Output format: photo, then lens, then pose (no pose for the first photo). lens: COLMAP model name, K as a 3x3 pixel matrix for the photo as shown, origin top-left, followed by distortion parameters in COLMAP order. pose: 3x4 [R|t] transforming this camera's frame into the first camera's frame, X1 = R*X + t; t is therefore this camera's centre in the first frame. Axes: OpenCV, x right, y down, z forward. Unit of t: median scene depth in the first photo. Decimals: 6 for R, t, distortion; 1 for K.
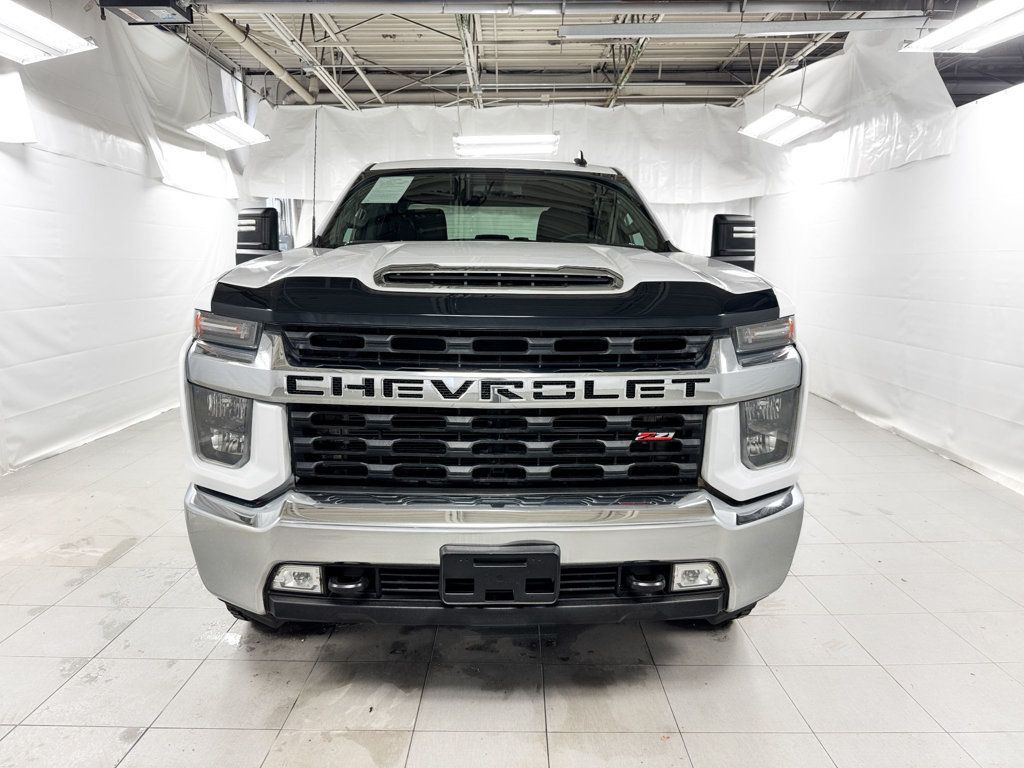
lens RADIAL K [[719.8, 0, 512.0], [0, 719.8, 384.0], [0, 0, 1]] dist [0.003643, -0.009334]
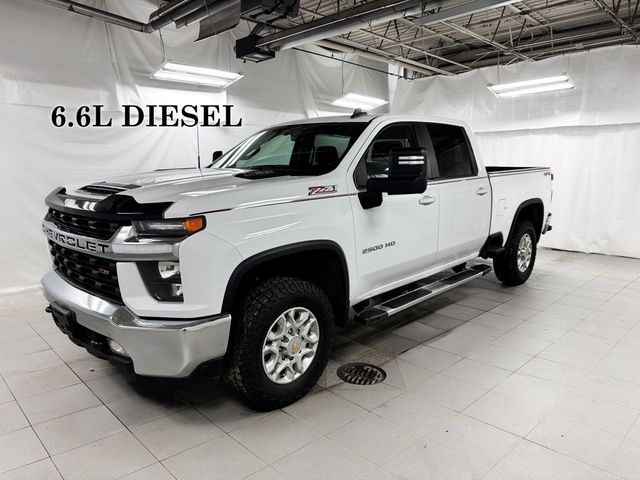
lens RADIAL K [[449.9, 0, 320.0], [0, 449.9, 240.0], [0, 0, 1]] dist [0.003643, -0.009334]
pose [[0.705673, 0.115694, -0.699028, 0.321004], [-0.117971, 0.991993, 0.045089, -0.030595], [0.698647, 0.050647, 0.713671, 0.107273]]
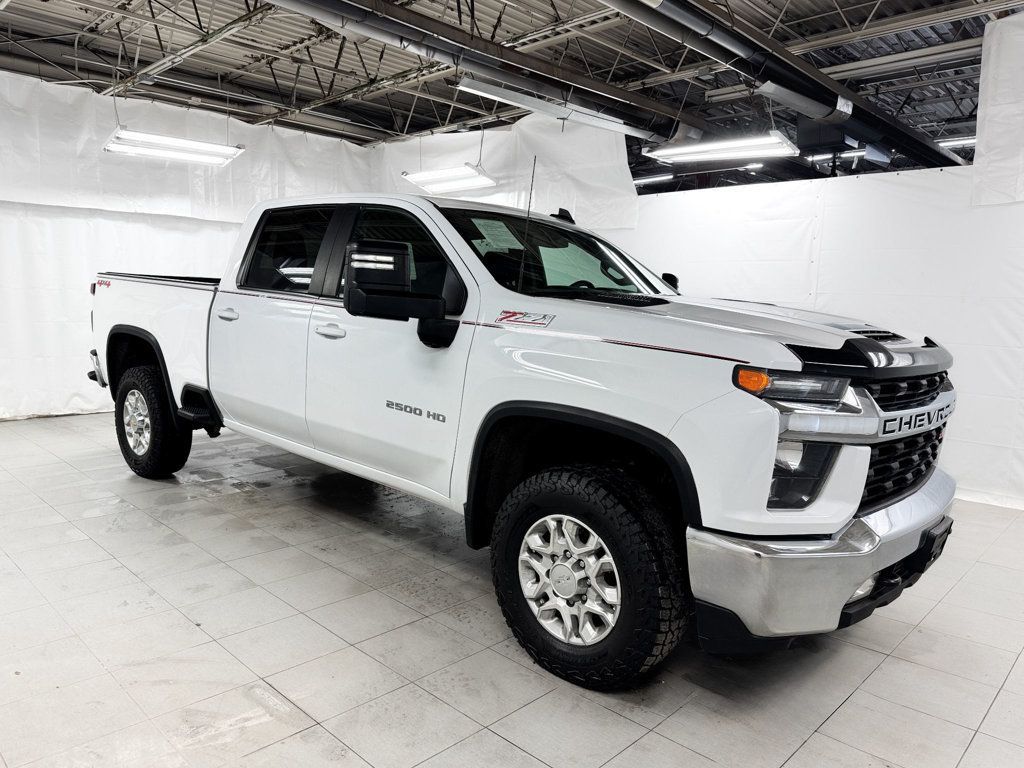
lens RADIAL K [[719.8, 0, 512.0], [0, 719.8, 384.0], [0, 0, 1]] dist [0.003643, -0.009334]
pose [[0.682731, -0.066431, 0.727643, -0.351105], [0.082394, 0.996506, 0.013669, -0.030669], [-0.726009, 0.050621, 0.685819, 0.125944]]
